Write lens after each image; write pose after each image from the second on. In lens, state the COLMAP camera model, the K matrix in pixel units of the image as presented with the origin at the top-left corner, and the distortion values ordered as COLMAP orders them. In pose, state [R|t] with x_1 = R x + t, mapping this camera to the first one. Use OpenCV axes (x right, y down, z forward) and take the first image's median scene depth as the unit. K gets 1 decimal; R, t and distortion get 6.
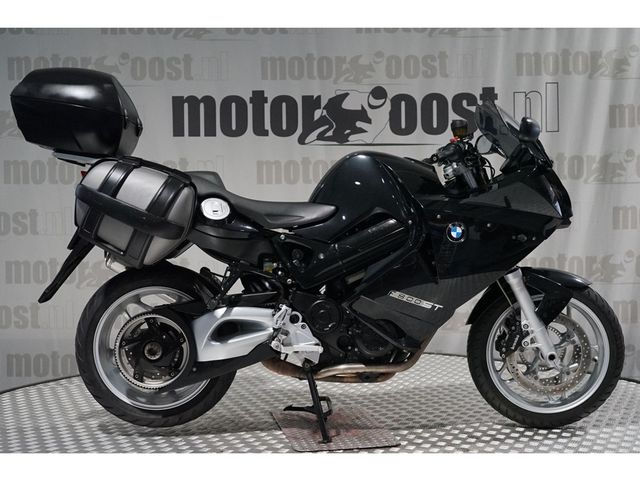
lens RADIAL K [[864.7, 0, 321.4], [0, 864.7, 240.1], [0, 0, 1]] dist [-0.041923, 0.000000]
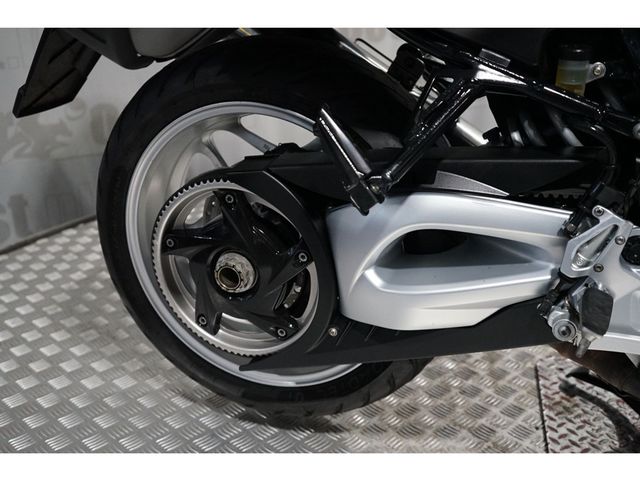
lens RADIAL K [[719.2, 0, 318.2], [0, 719.2, 240.8], [0, 0, 1]] dist [0.003650, 0.000000]
pose [[0.919100, 0.157961, -0.360974, -0.054458], [-0.023635, 0.936577, 0.349664, 0.000039], [0.393314, -0.312844, 0.864542, 0.909371]]
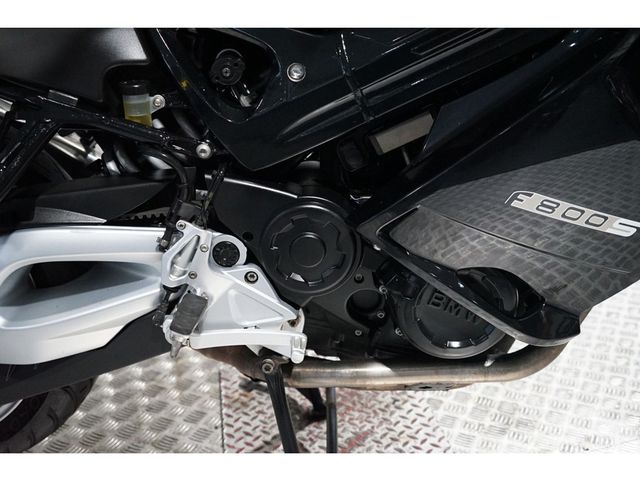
lens RADIAL K [[719.2, 0, 318.8], [0, 719.2, 242.6], [0, 0, 1]] dist [0.003650, 0.000000]
pose [[0.998502, 0.006640, -0.054318, 0.028345], [0.011186, 0.946884, 0.321382, -0.009540], [0.053567, -0.321508, 0.945391, 0.901016]]
